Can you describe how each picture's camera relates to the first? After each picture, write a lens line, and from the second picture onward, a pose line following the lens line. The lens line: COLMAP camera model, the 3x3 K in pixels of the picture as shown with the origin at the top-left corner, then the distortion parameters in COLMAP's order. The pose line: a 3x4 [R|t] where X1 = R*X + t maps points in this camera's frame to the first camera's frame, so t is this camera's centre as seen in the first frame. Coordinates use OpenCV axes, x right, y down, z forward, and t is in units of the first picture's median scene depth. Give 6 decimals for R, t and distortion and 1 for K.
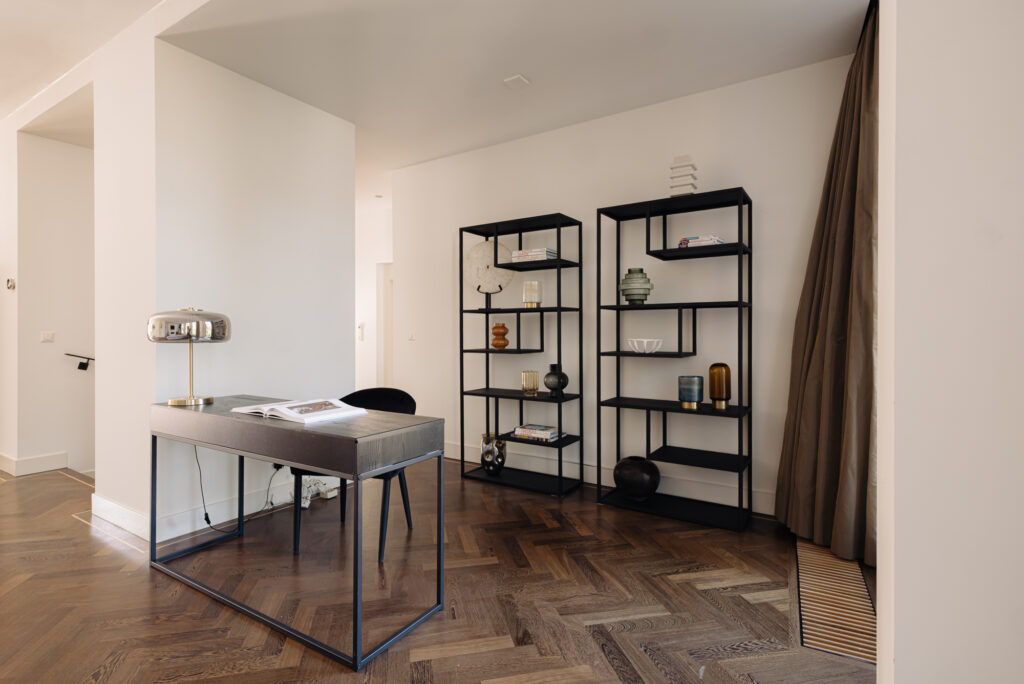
lens RADIAL K [[512.1, 0, 512.0], [0, 512.1, 342.0], [0, 0, 1]] dist [0.002104, 0.000729]
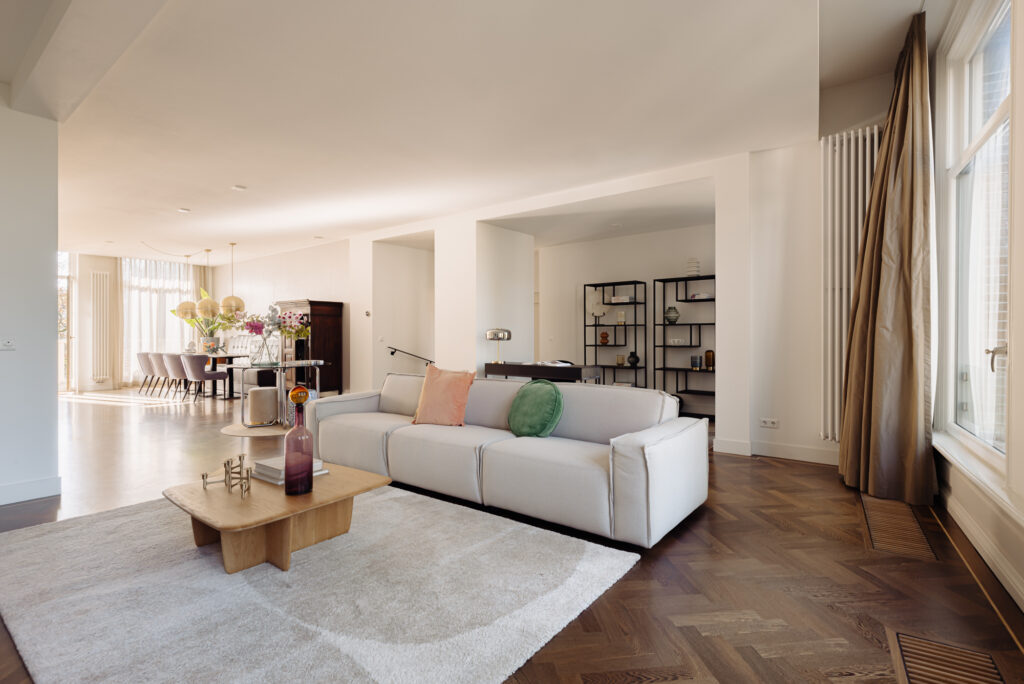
lens RADIAL K [[512.1, 0, 512.0], [0, 512.1, 342.0], [0, 0, 1]] dist [0.002104, 0.000729]
pose [[0.995253, 0.000746, -0.097317, -0.201517], [-0.001159, 0.999991, -0.004184, 0.013172], [0.097313, 0.004277, 0.995245, -1.110747]]
